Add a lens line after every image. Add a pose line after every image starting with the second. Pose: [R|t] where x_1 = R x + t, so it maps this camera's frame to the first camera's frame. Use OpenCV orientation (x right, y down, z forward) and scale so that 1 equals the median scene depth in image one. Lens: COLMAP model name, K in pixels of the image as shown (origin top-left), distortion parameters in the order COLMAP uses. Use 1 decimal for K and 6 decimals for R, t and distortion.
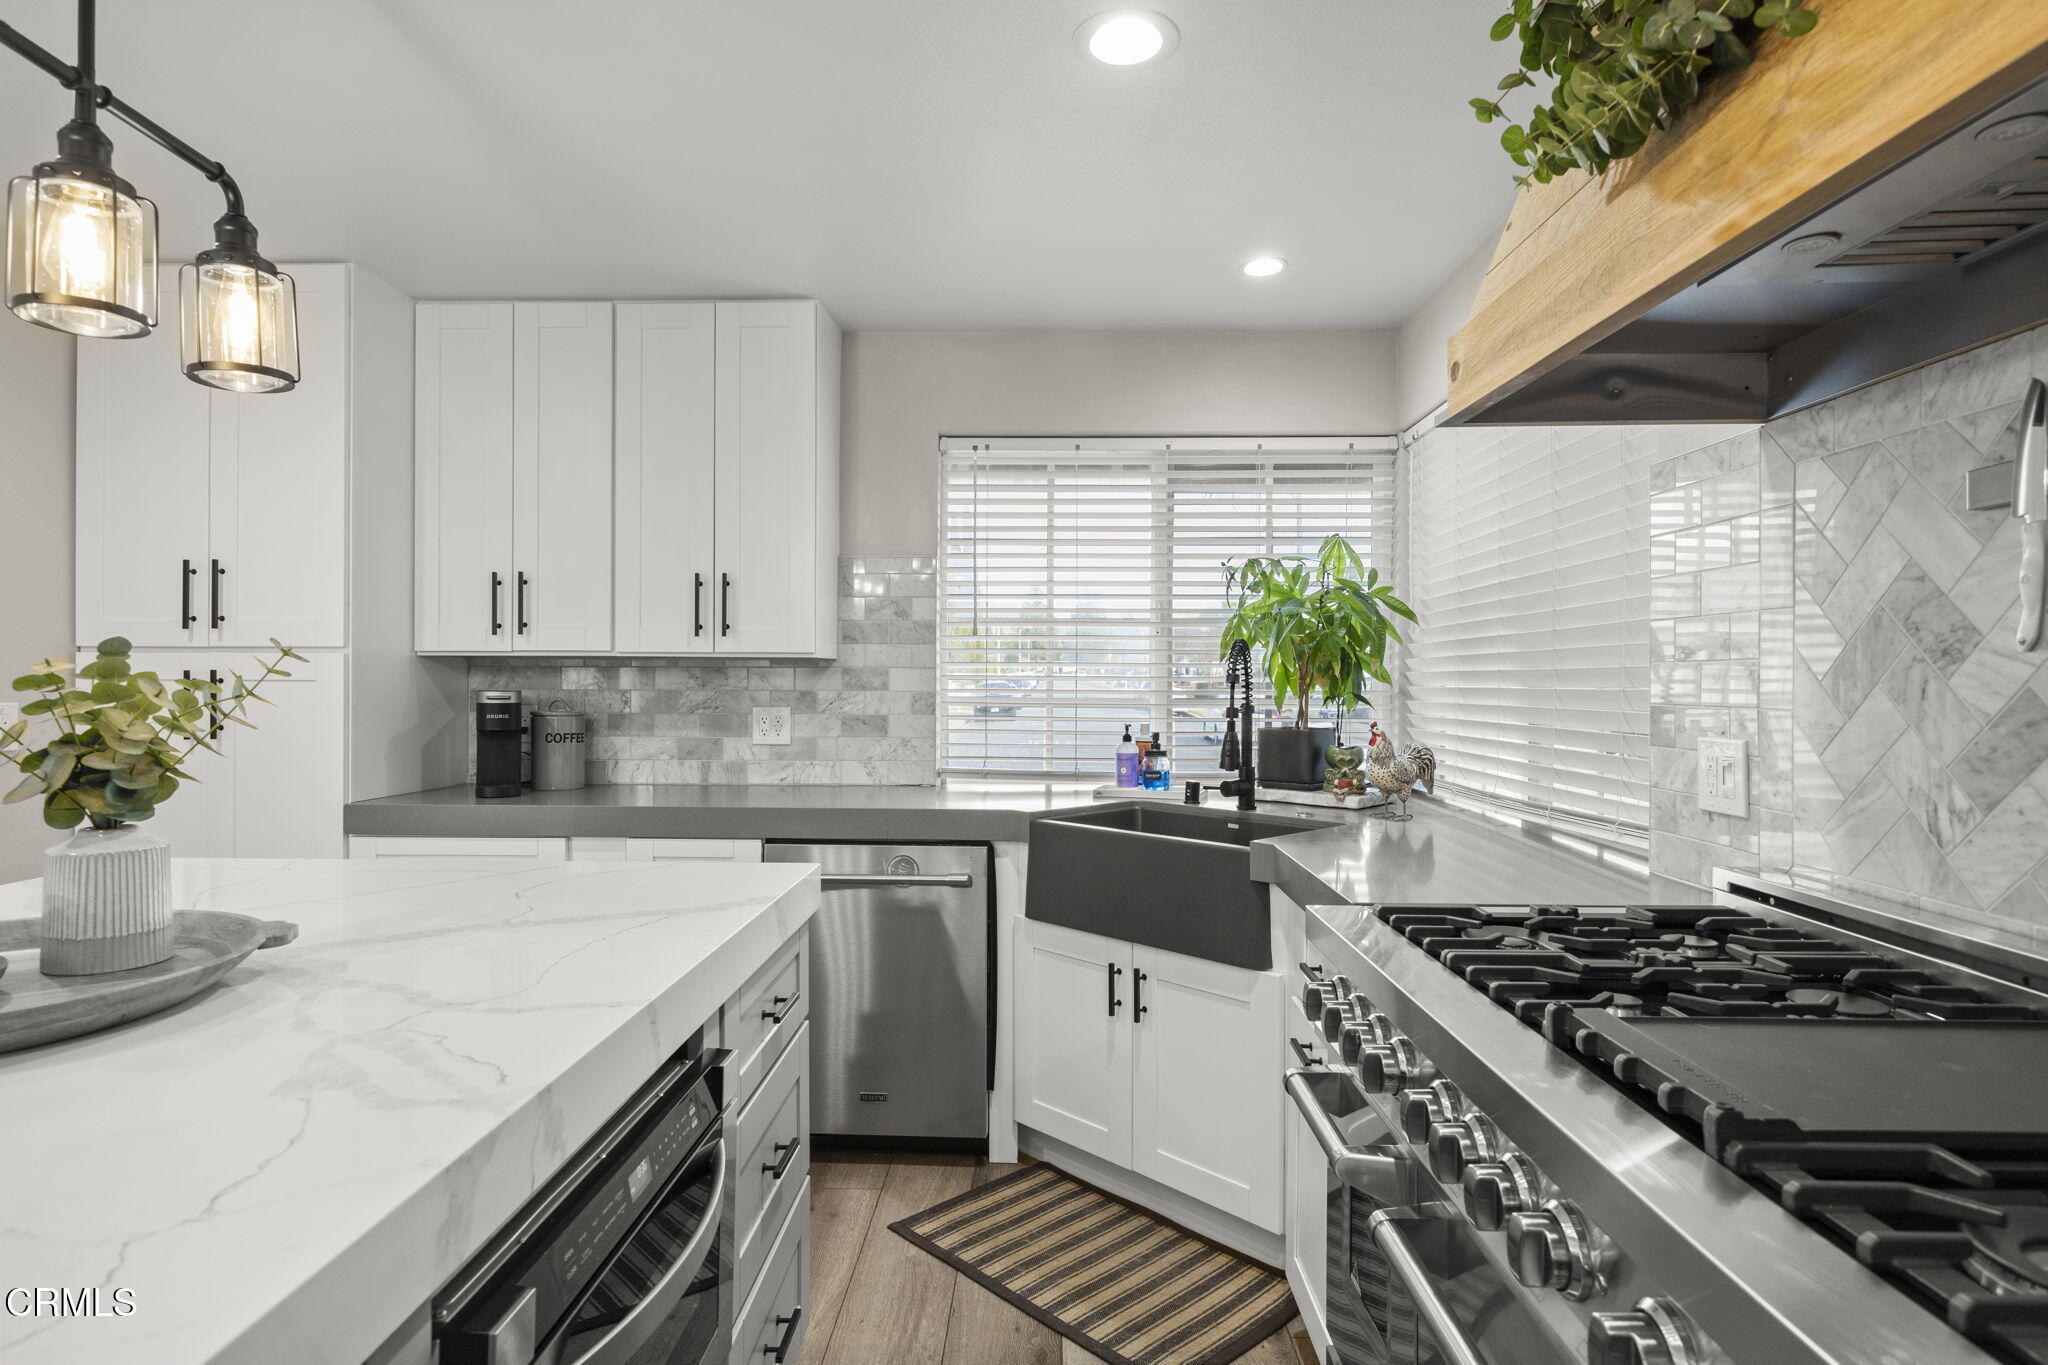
lens RADIAL K [[1098.5, 0, 1022.6], [0, 1098.5, 681.7], [0, 0, 1]] dist [0.004289, 0.000160]
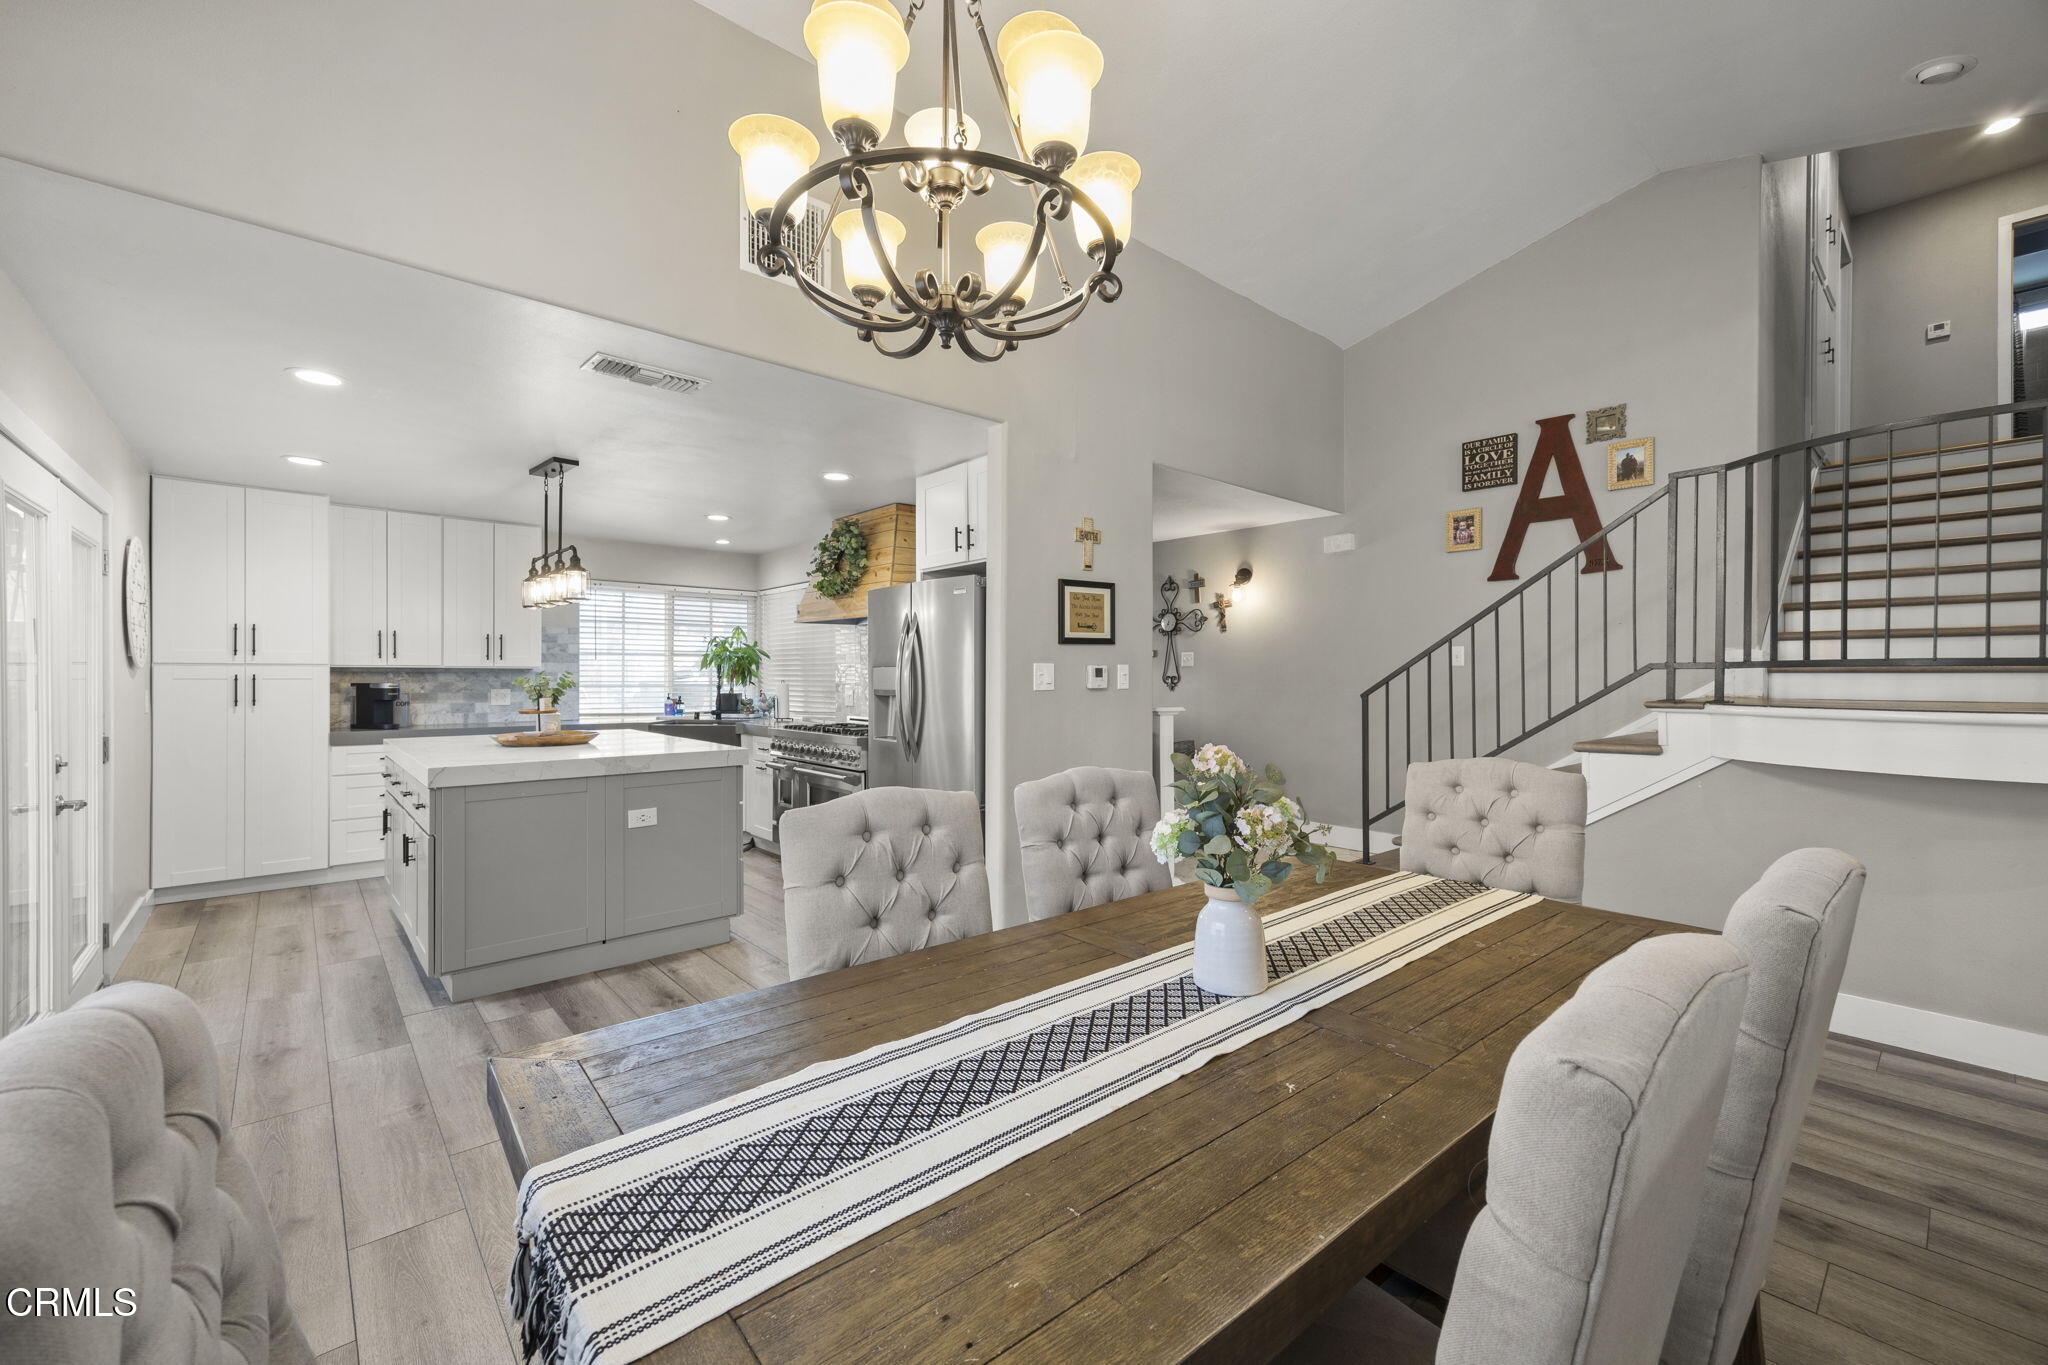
lens RADIAL K [[835.3, 0, 1024.7], [0, 835.3, 676.2], [0, 0, 1]] dist [0.000472, 0.000021]
pose [[0.734302, -0.003005, 0.678816, -0.674867], [-0.000446, 0.999988, 0.004910, -0.014881], [-0.678823, -0.003908, 0.734292, -1.161886]]
